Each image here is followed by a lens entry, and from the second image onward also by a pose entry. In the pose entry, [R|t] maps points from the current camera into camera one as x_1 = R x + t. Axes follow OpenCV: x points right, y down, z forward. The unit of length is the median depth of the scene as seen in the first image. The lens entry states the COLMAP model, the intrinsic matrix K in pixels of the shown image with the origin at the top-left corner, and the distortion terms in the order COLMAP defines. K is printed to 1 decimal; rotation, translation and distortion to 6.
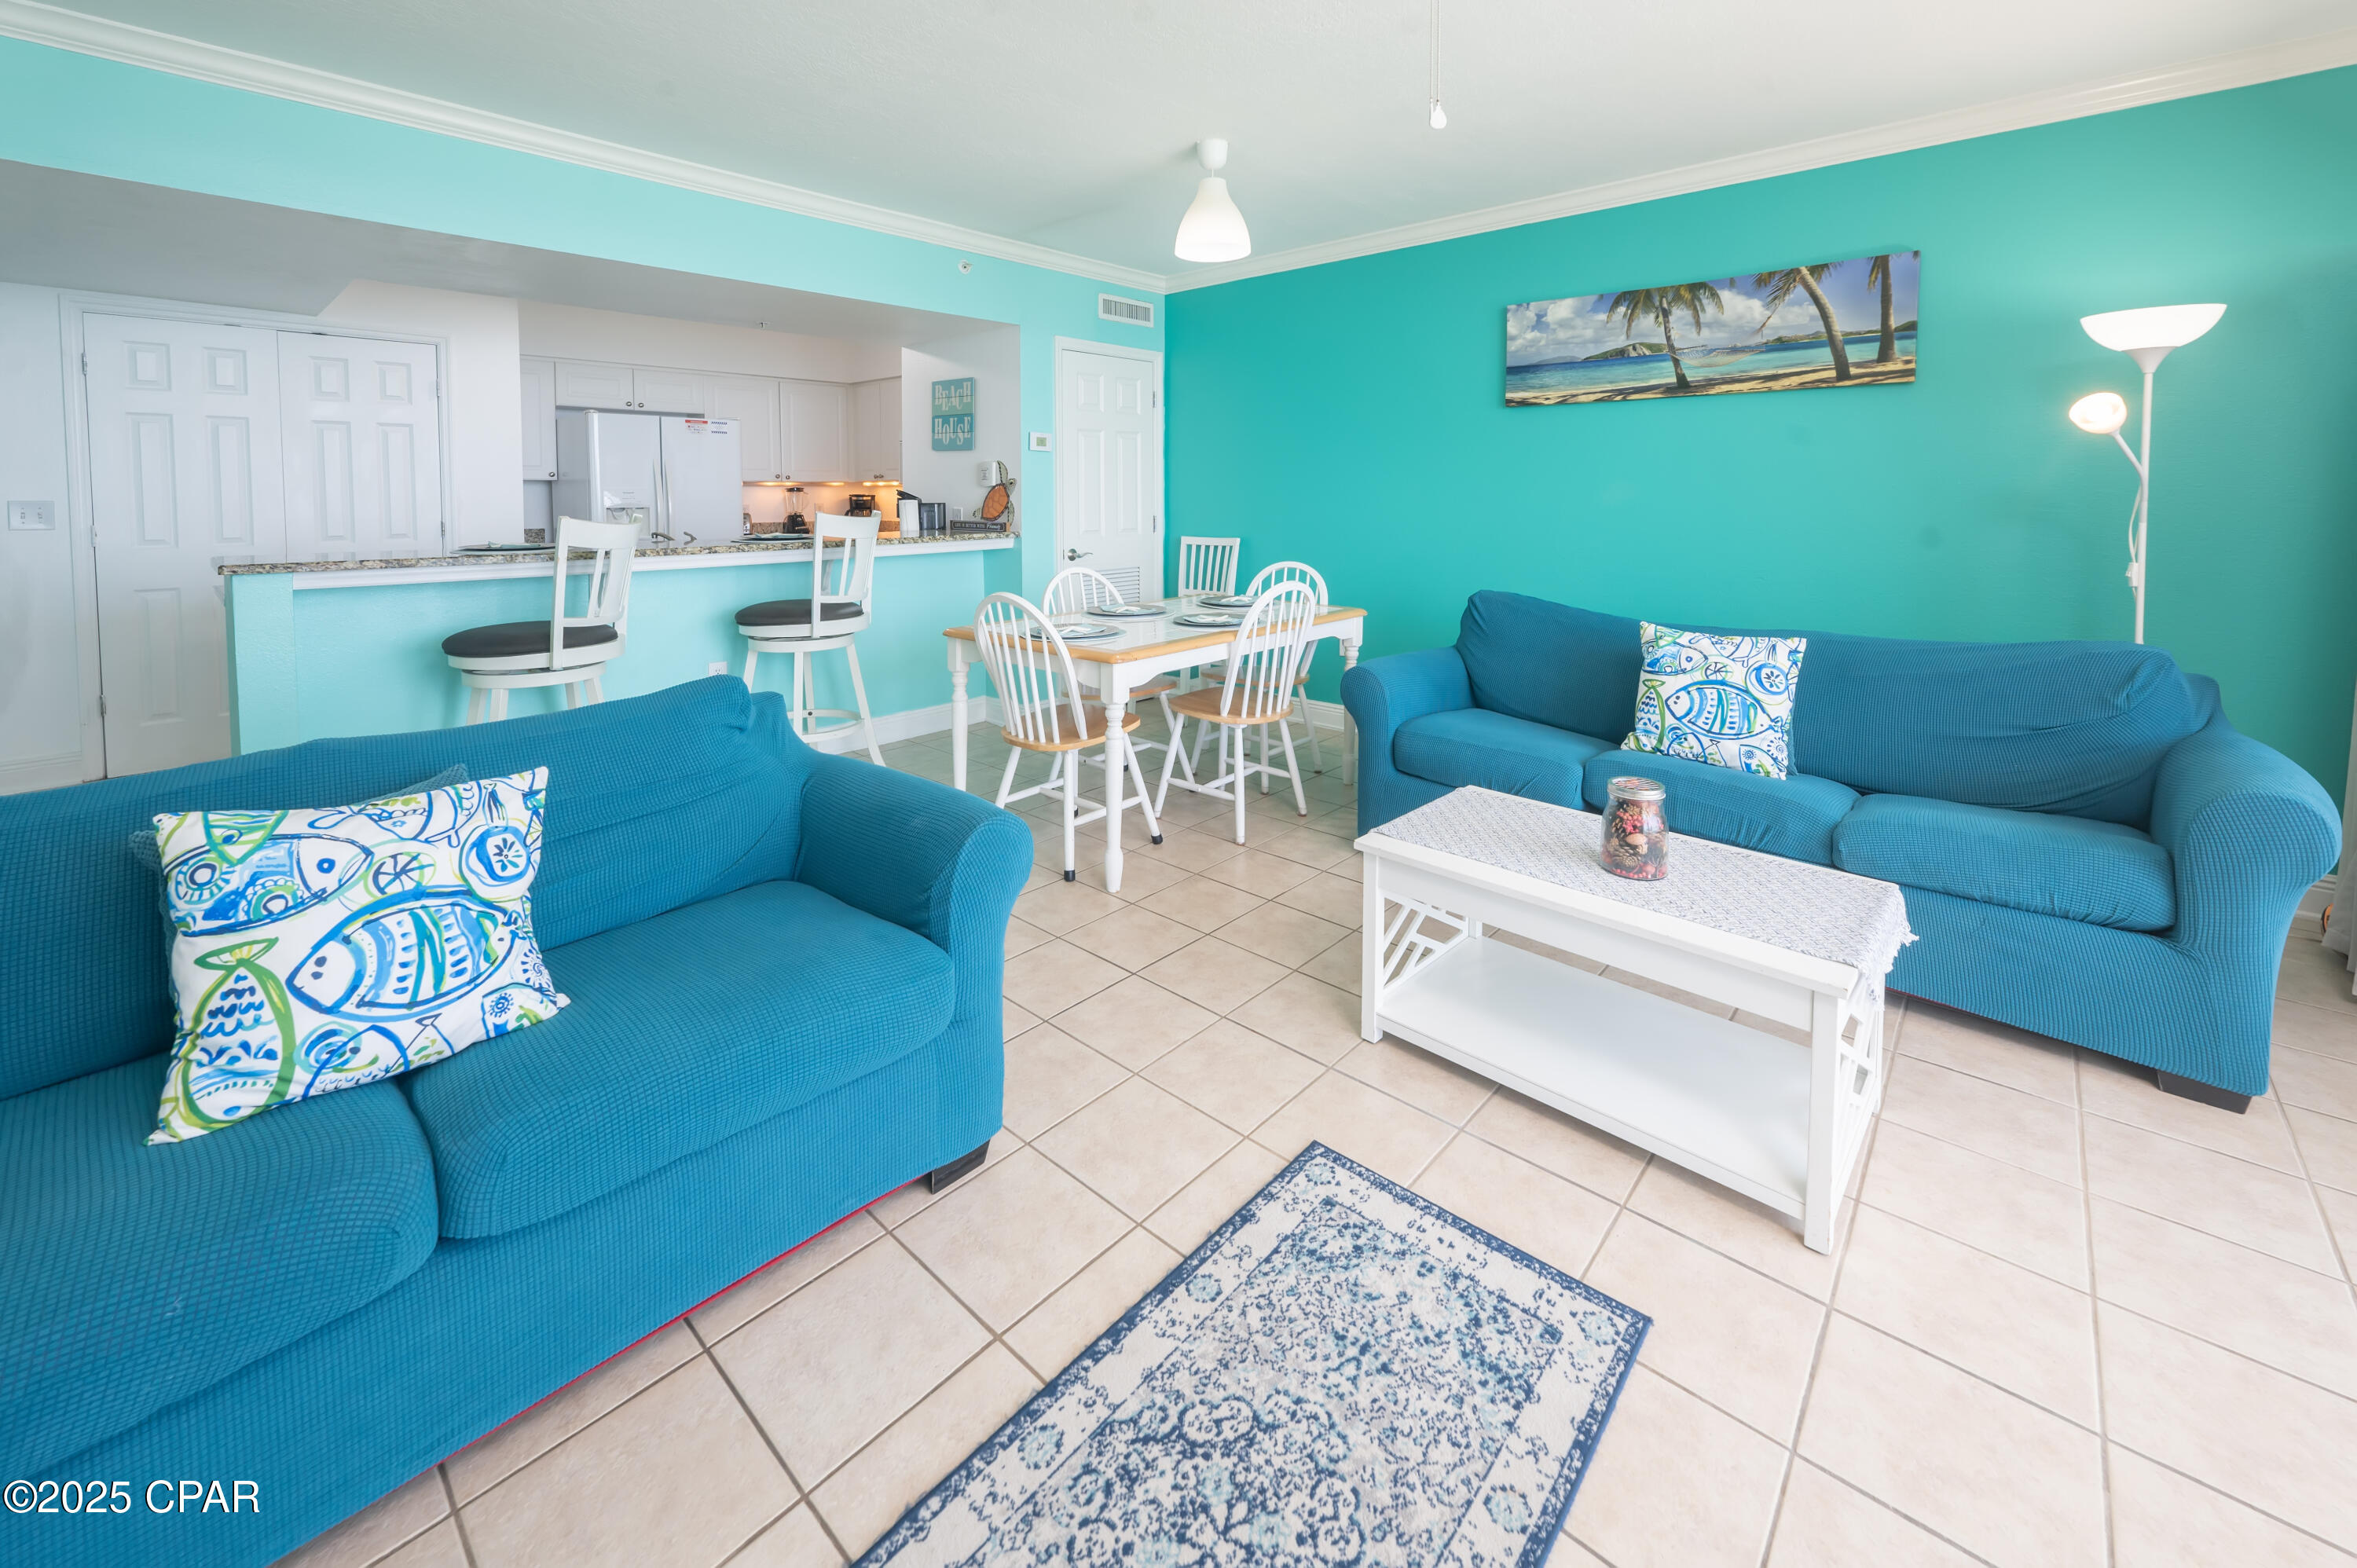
lens RADIAL K [[933.9, 0, 1116.6], [0, 933.9, 527.2], [0, 0, 1]] dist [0.006105, 0.000118]
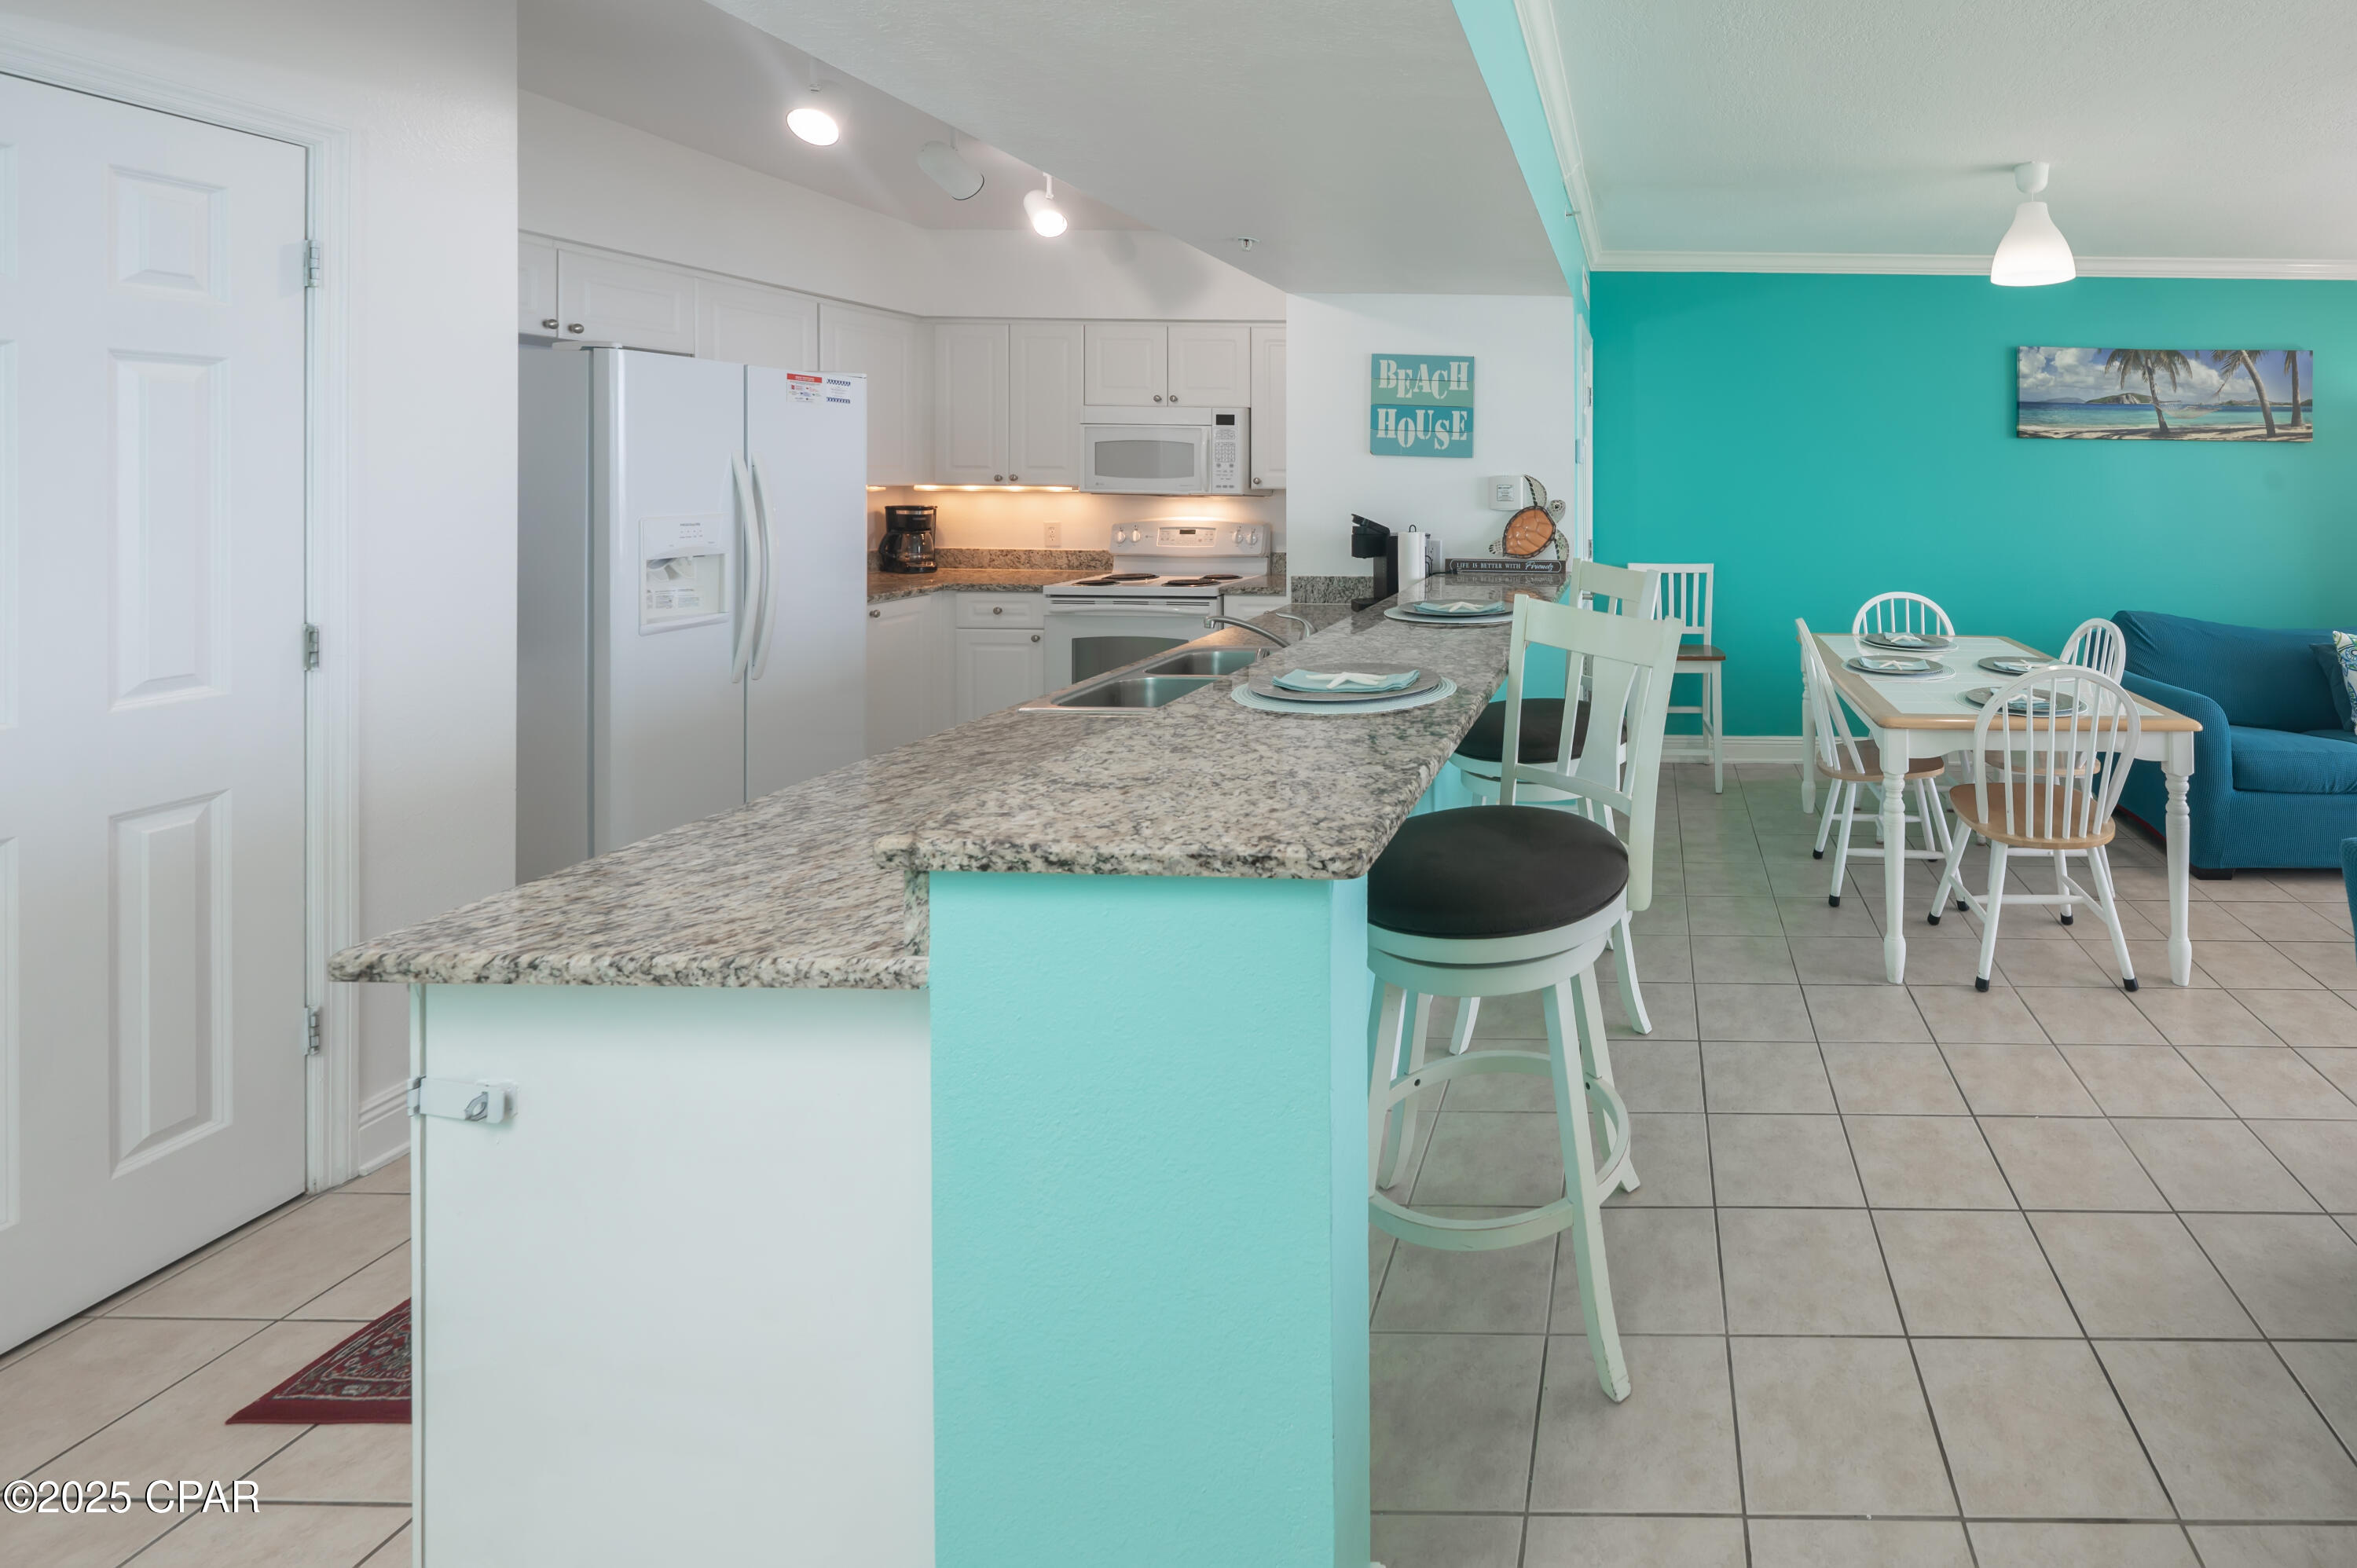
lens RADIAL K [[1050.4, 0, 1544.8], [0, 1050.4, 466.4], [0, 0, 1]] dist [-0.007764, -0.000535]
pose [[0.730012, 0.011203, 0.683342, -1.025820], [0.014747, 0.999375, -0.032138, -0.077981], [-0.683275, 0.033538, 0.729390, 0.595390]]
